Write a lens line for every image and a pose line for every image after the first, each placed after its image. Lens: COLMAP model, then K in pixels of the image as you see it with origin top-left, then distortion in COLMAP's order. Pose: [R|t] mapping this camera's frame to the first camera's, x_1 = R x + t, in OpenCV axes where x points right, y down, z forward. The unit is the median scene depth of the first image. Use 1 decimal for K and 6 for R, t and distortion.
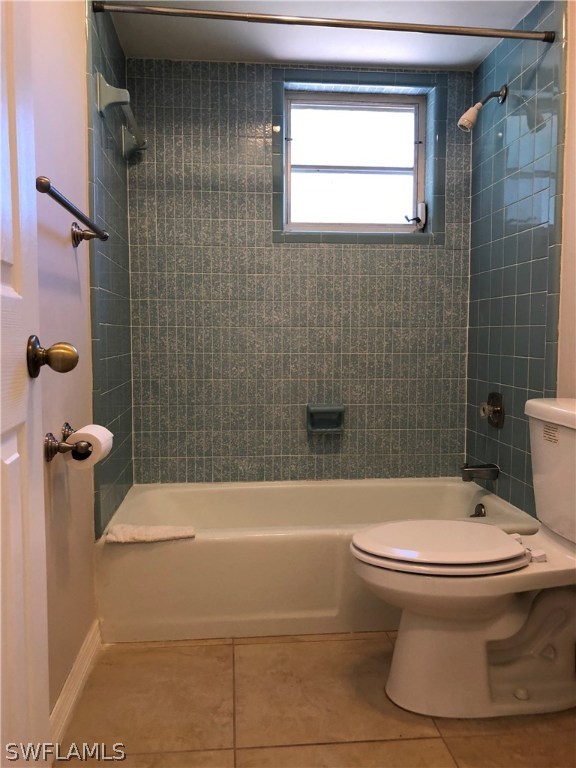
lens RADIAL K [[631.9, 0, 293.4], [0, 631.9, 381.3], [0, 0, 1]] dist [0.039439, -0.047451]
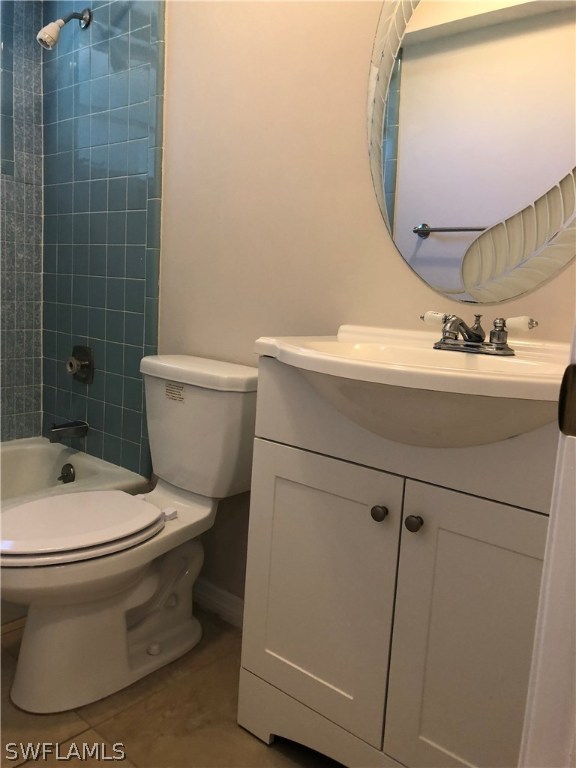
lens RADIAL K [[626.7, 0, 284.6], [0, 626.7, 377.6], [0, 0, 1]] dist [0.012338, 0.000373]
pose [[0.731007, -0.053747, 0.680250, -0.094604], [-0.009824, 0.995961, 0.089248, -0.020790], [-0.682299, -0.071923, 0.727526, 0.103430]]
